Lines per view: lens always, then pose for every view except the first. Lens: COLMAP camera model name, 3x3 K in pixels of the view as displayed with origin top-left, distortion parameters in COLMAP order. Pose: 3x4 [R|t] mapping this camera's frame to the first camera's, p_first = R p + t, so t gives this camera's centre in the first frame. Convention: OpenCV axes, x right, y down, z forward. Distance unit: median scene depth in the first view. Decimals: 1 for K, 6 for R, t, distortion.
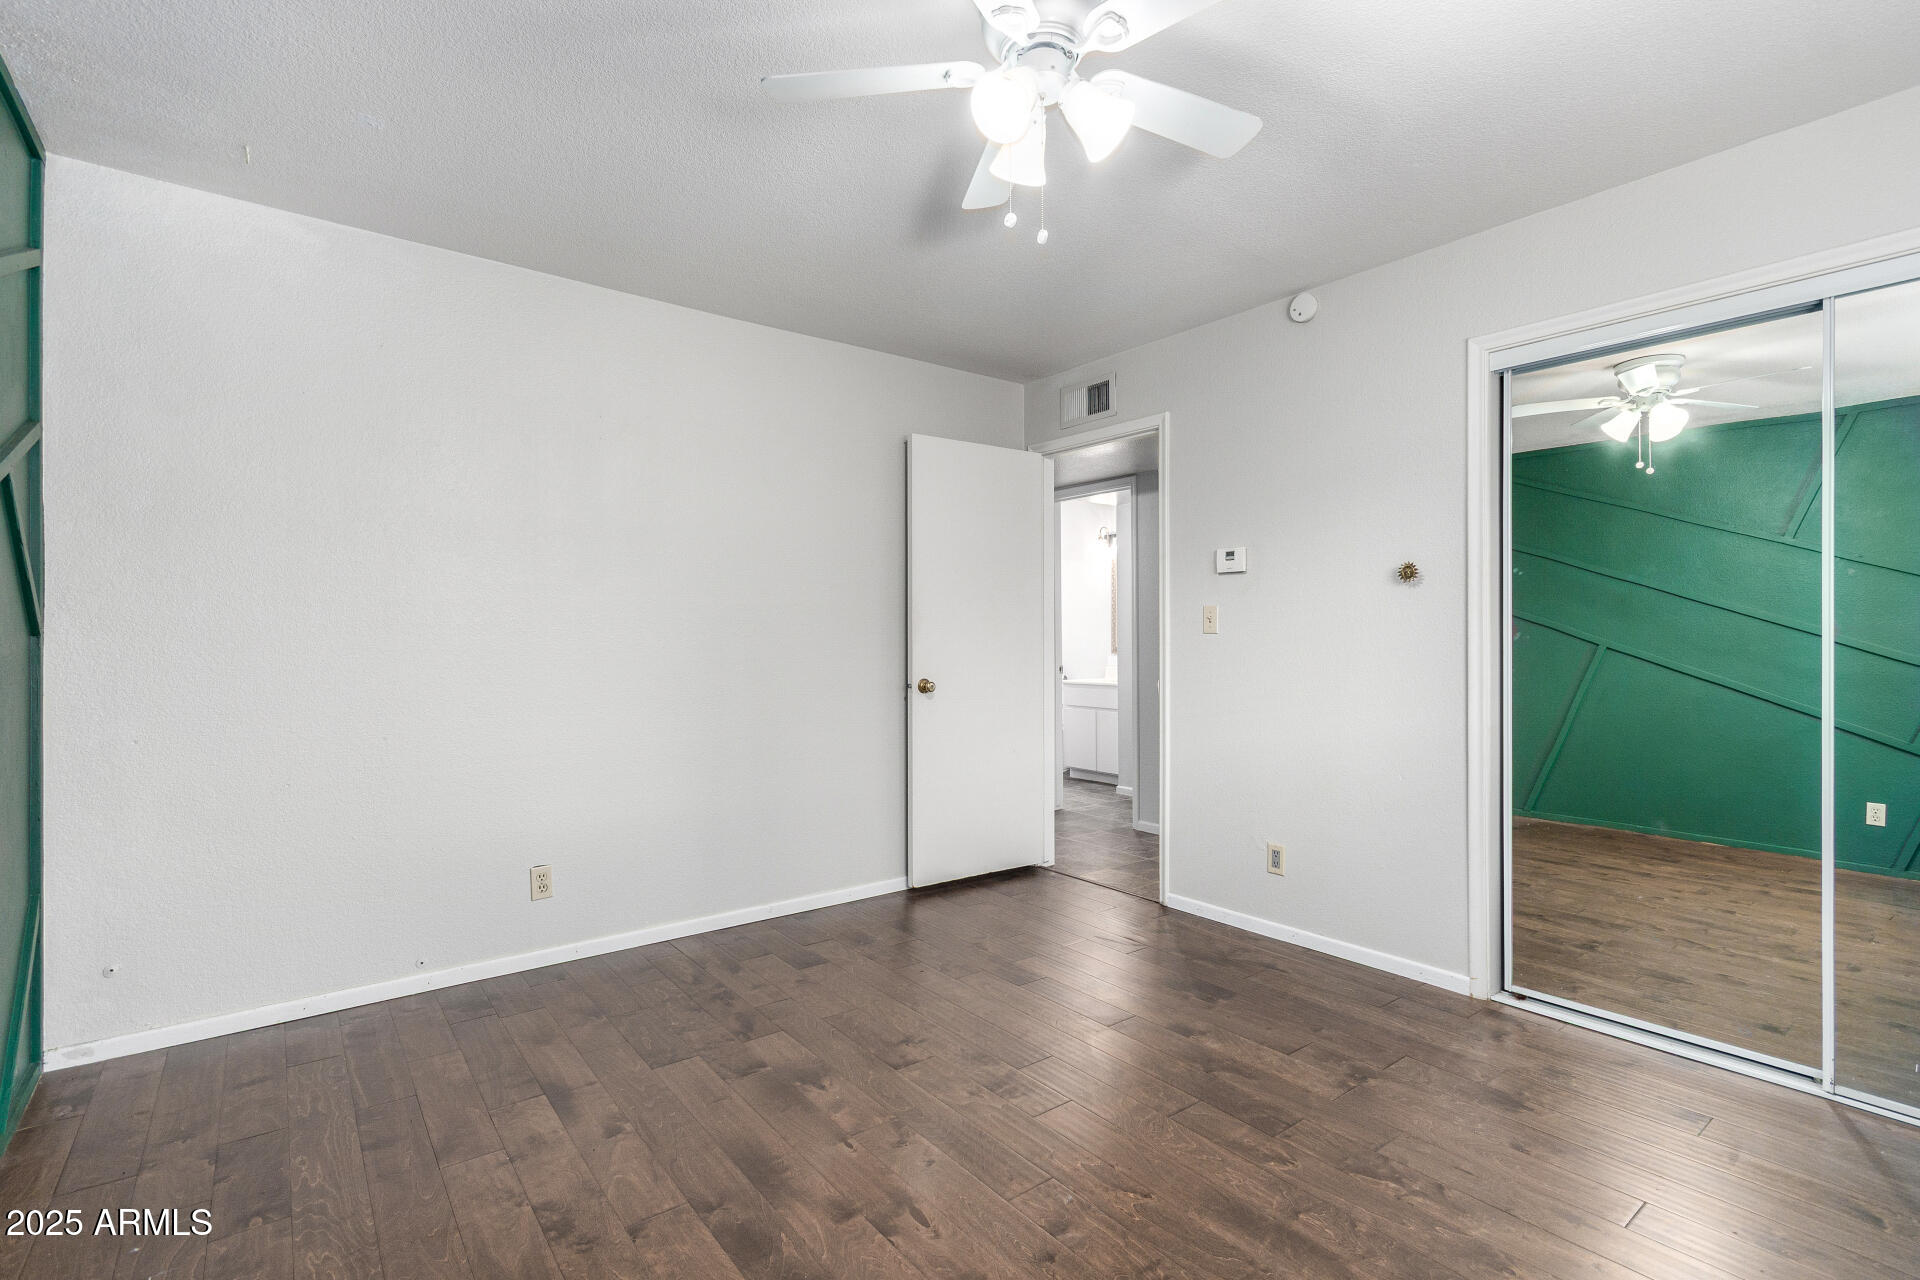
lens RADIAL K [[885.9, 0, 960.0], [0, 885.9, 640.0], [0, 0, 1]] dist [0.000190, -0.000076]
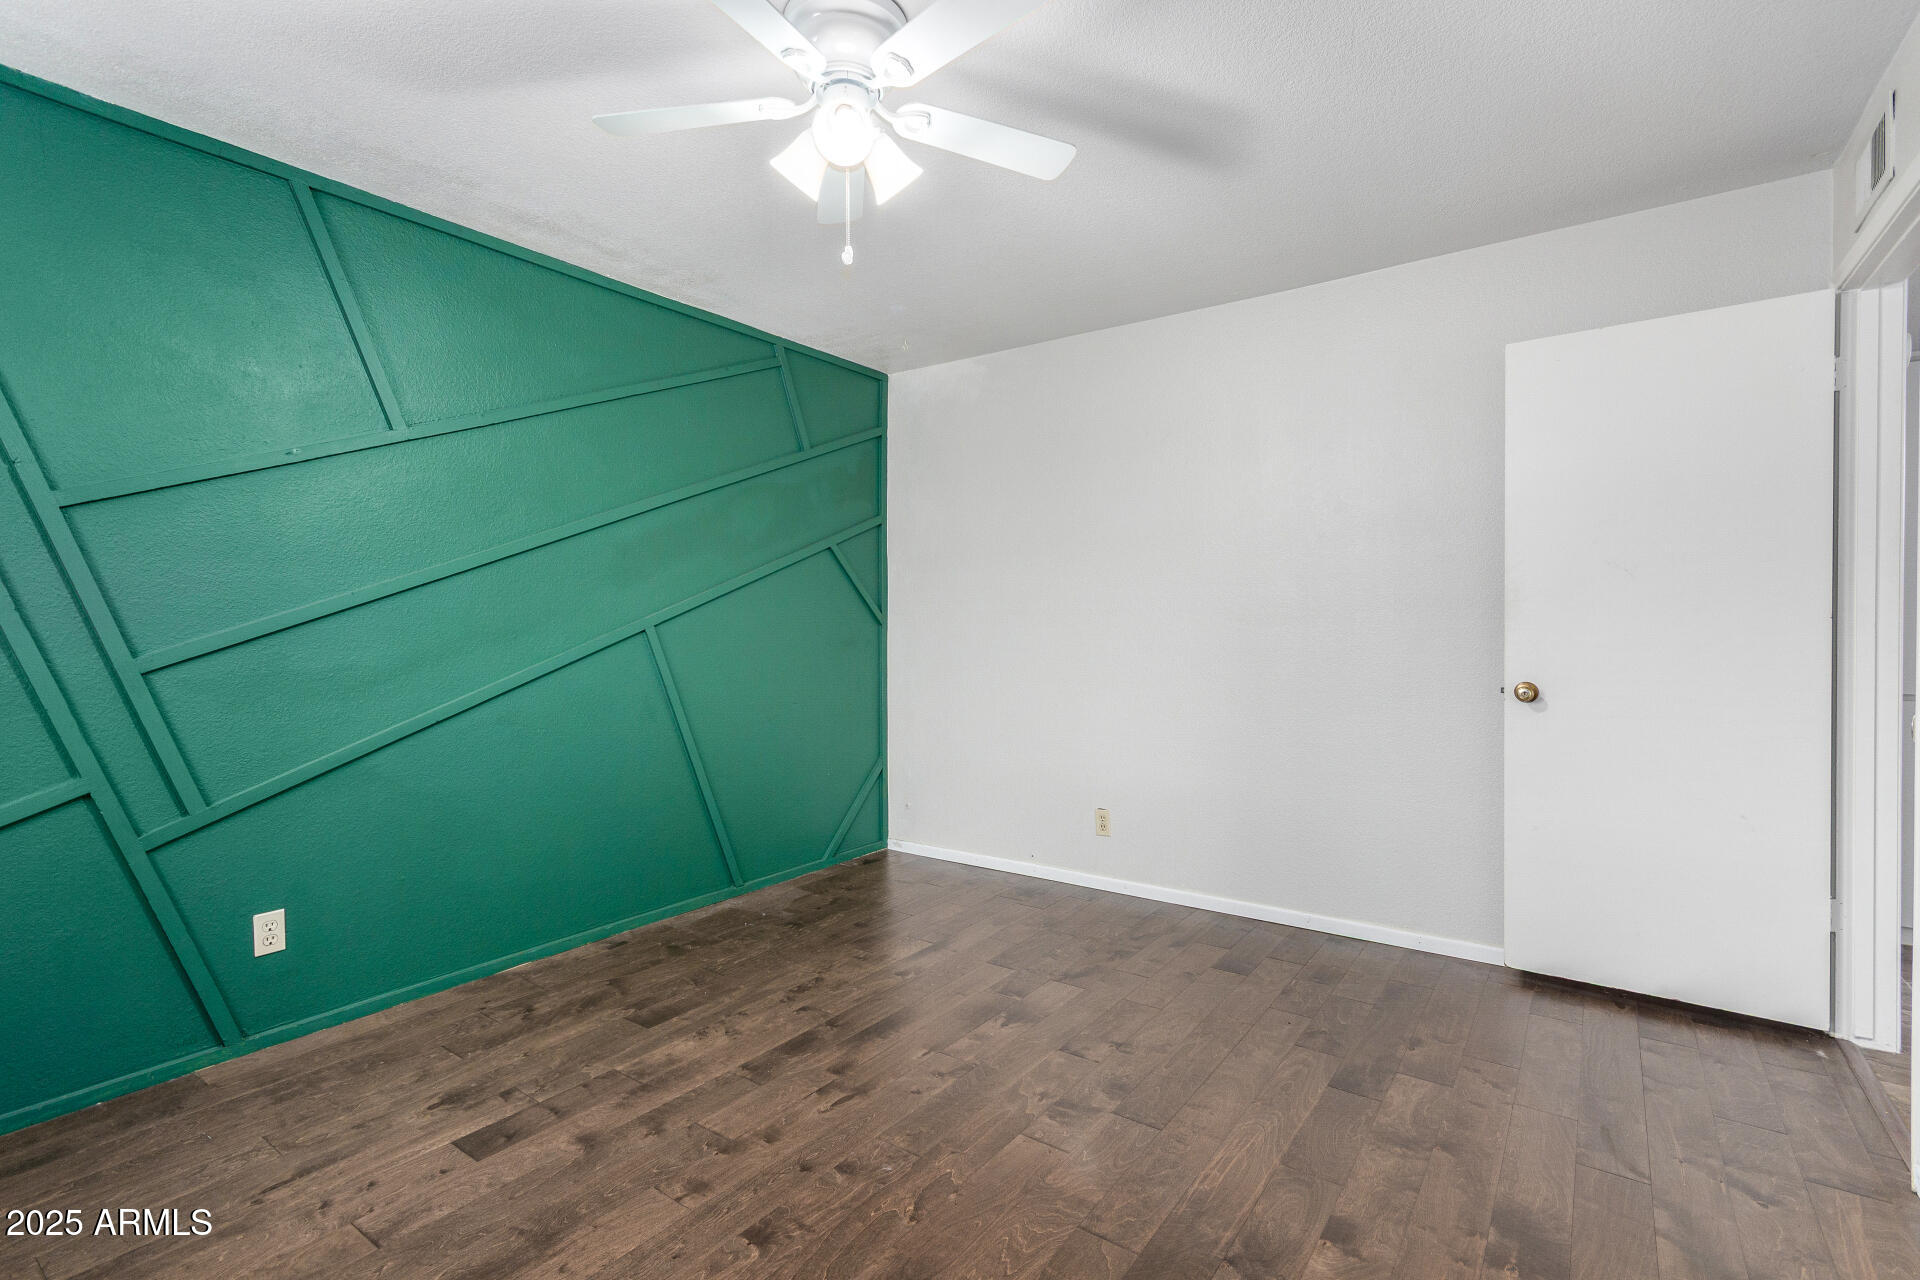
lens RADIAL K [[889.0, 0, 962.6], [0, 889.0, 634.6], [0, 0, 1]] dist [0.002823, 0.000230]
pose [[0.280267, 0.011920, -0.959848, 0.763359], [0.000832, 0.999920, 0.012660, -0.005801], [0.959922, -0.004347, 0.280235, 0.530232]]
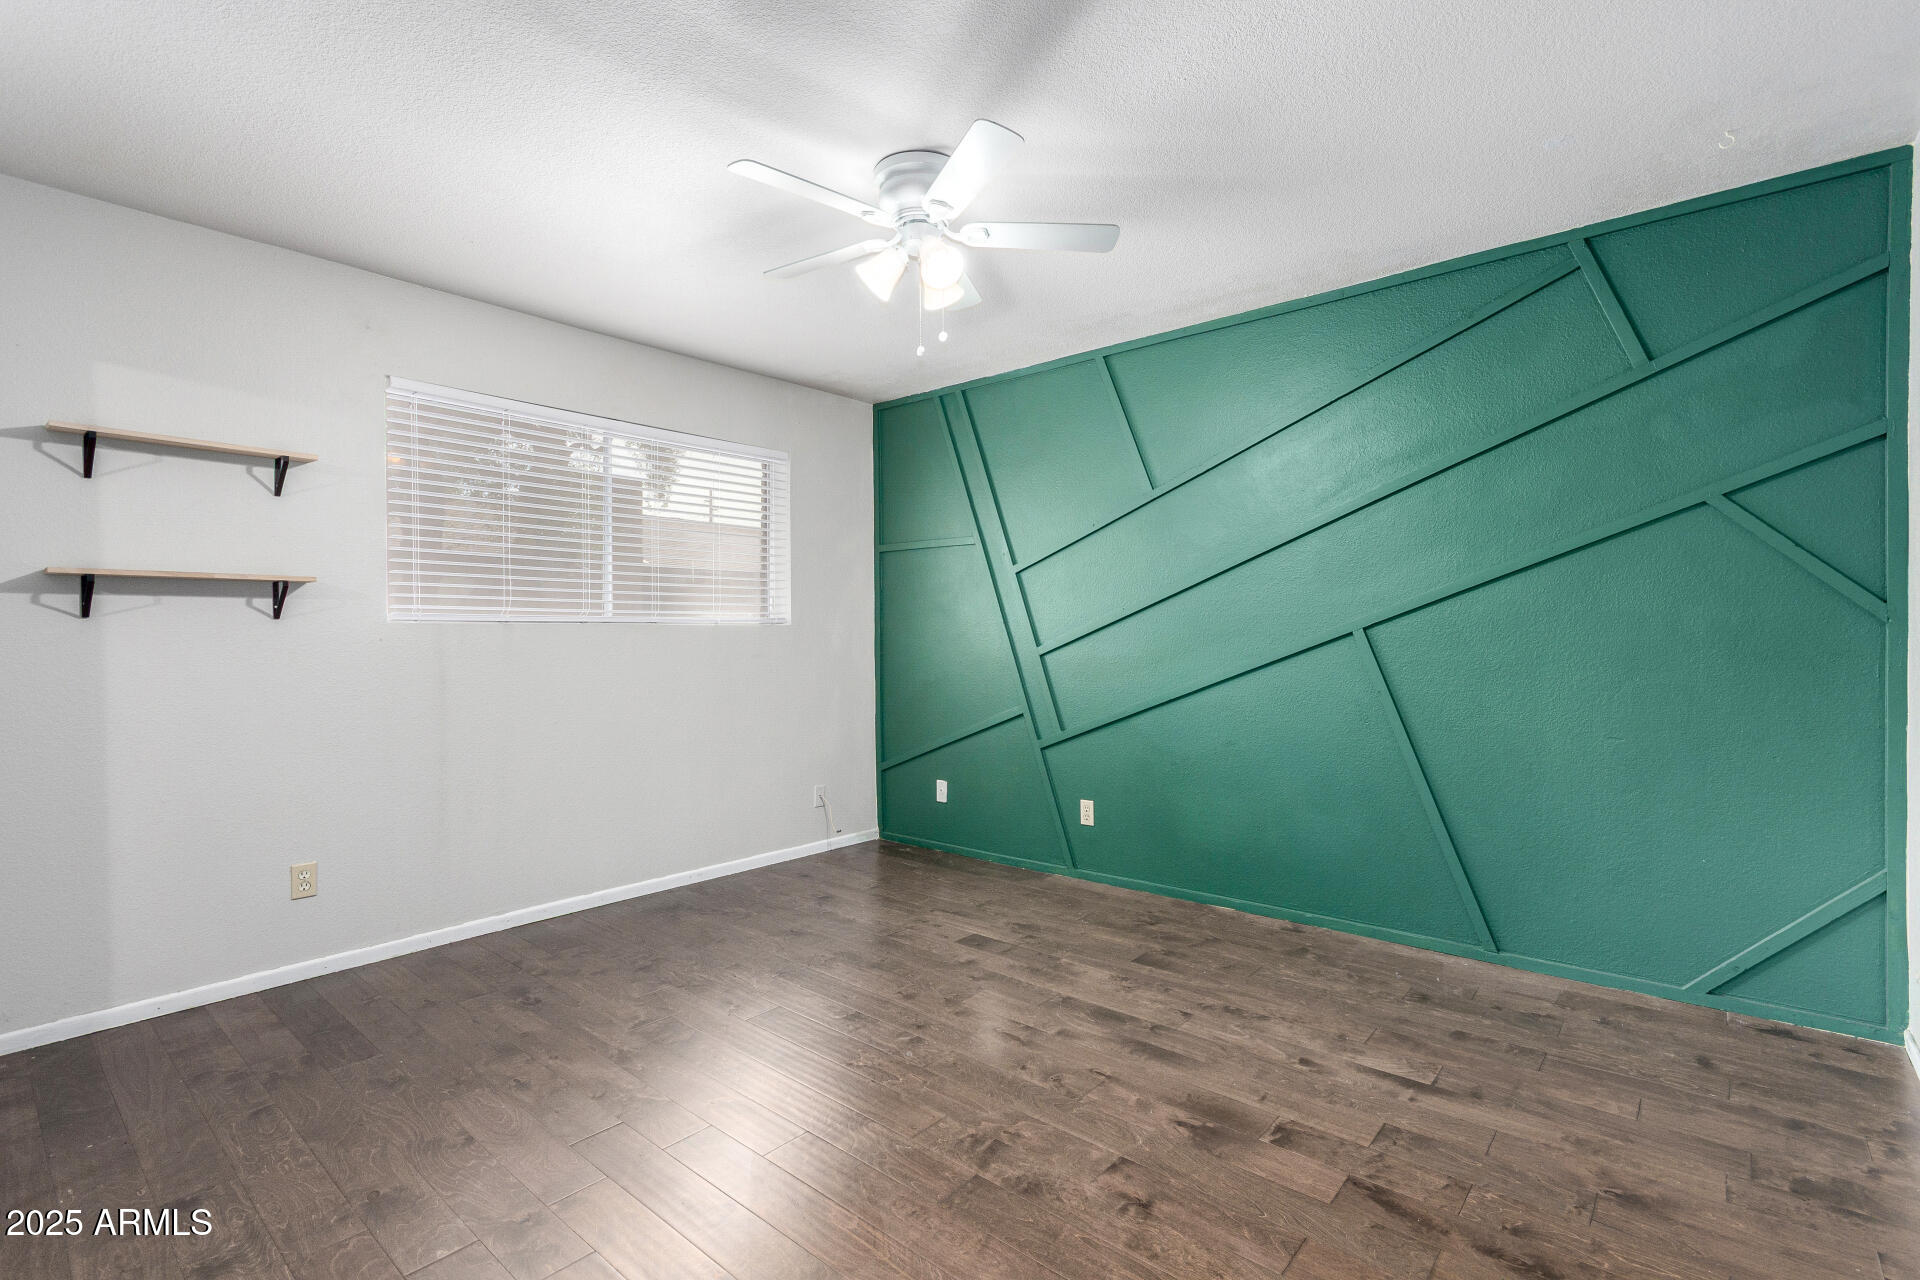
lens RADIAL K [[885.9, 0, 960.0], [0, 885.9, 640.0], [0, 0, 1]] dist [0.000190, -0.000076]
pose [[-0.980494, 0.009588, -0.196314, 0.202037], [0.007509, 0.999908, 0.011334, -0.004164], [0.196405, 0.009639, -0.980476, 1.545738]]
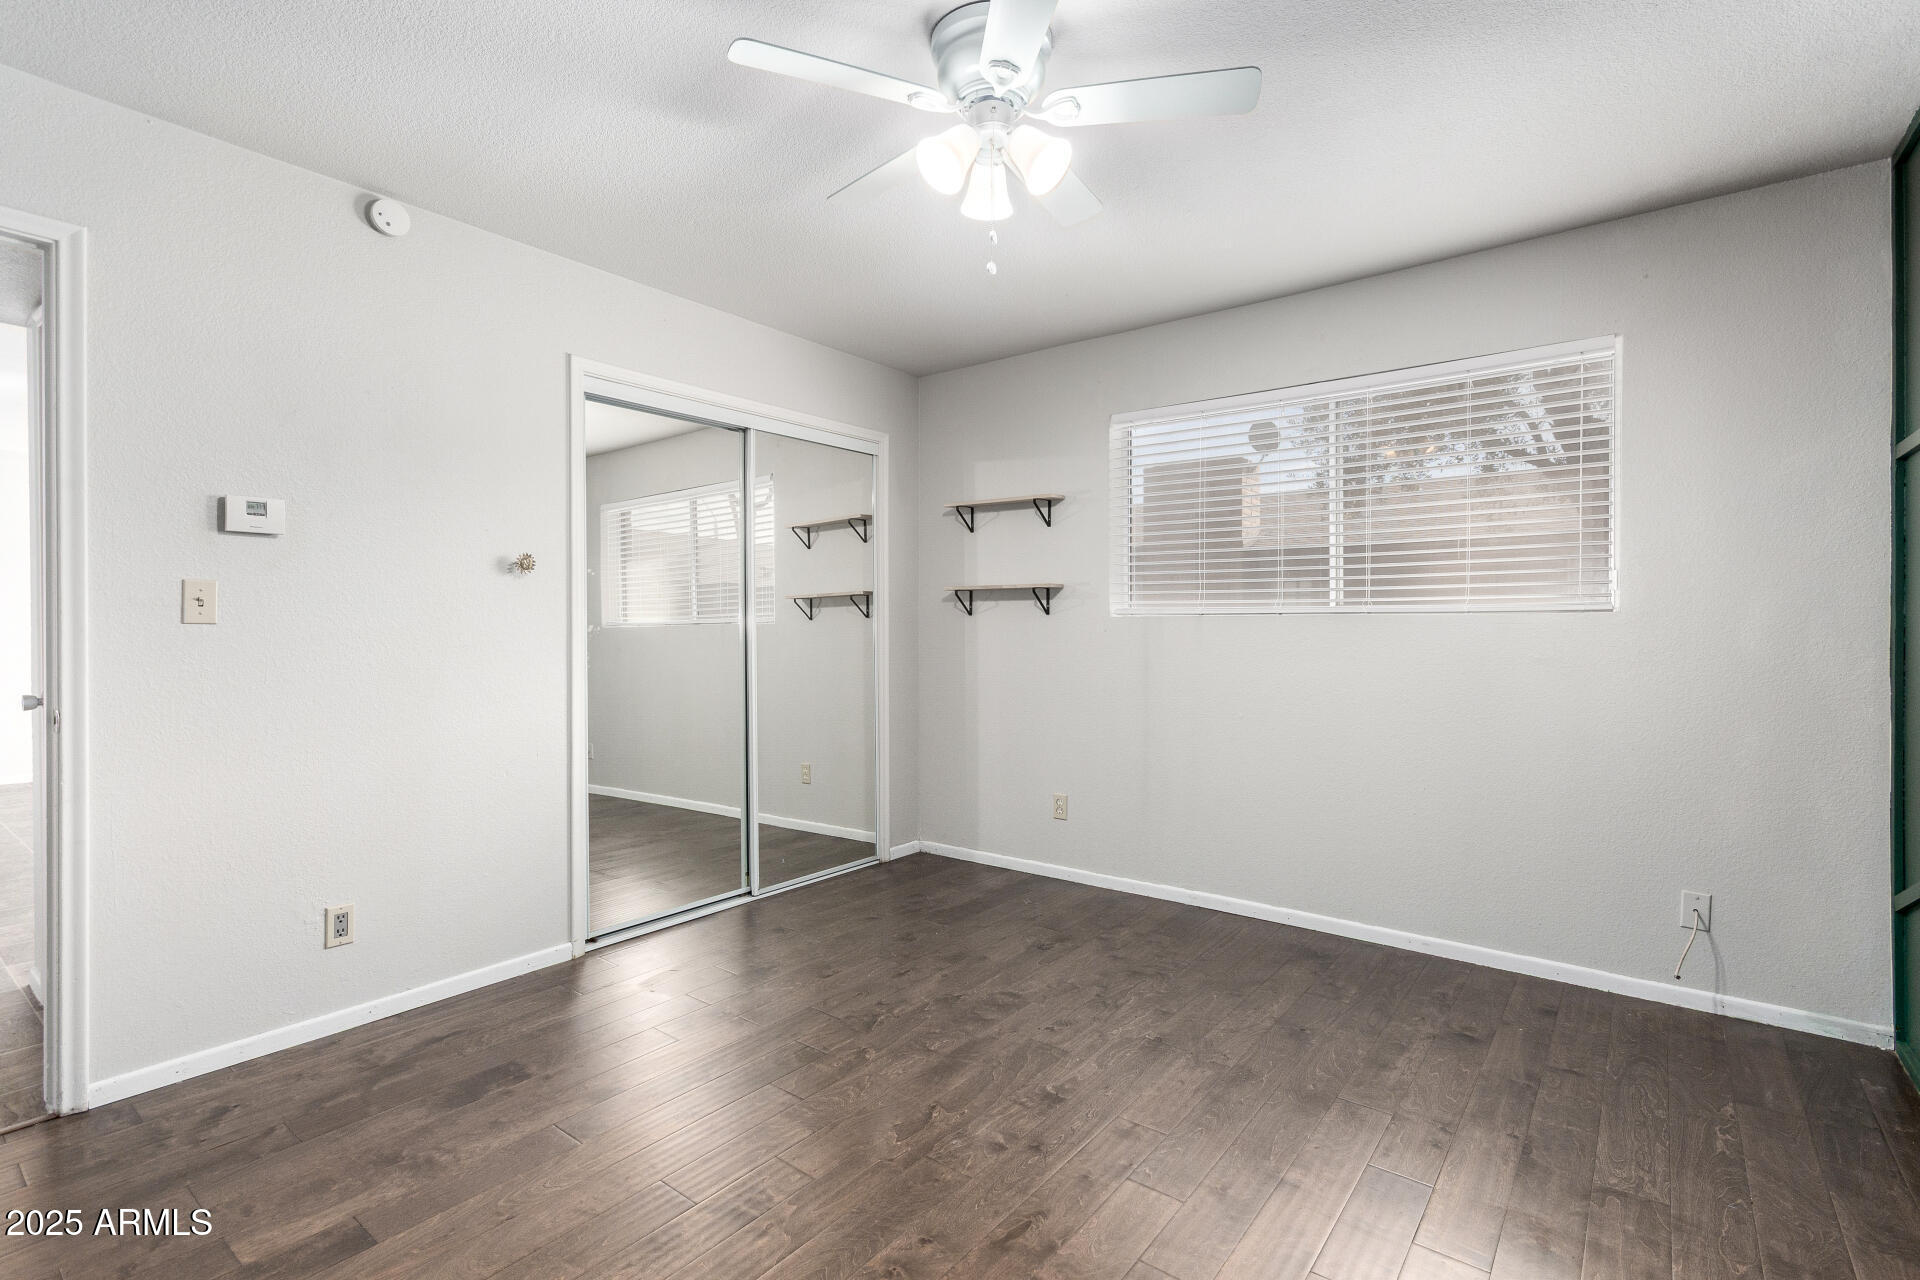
lens RADIAL K [[889.0, 0, 962.6], [0, 889.0, 634.6], [0, 0, 1]] dist [0.002823, 0.000230]
pose [[-0.245686, -0.007707, 0.969319, -0.627324], [0.004627, 0.999948, 0.009123, -0.004495], [-0.969338, 0.006726, -0.245638, 0.840017]]
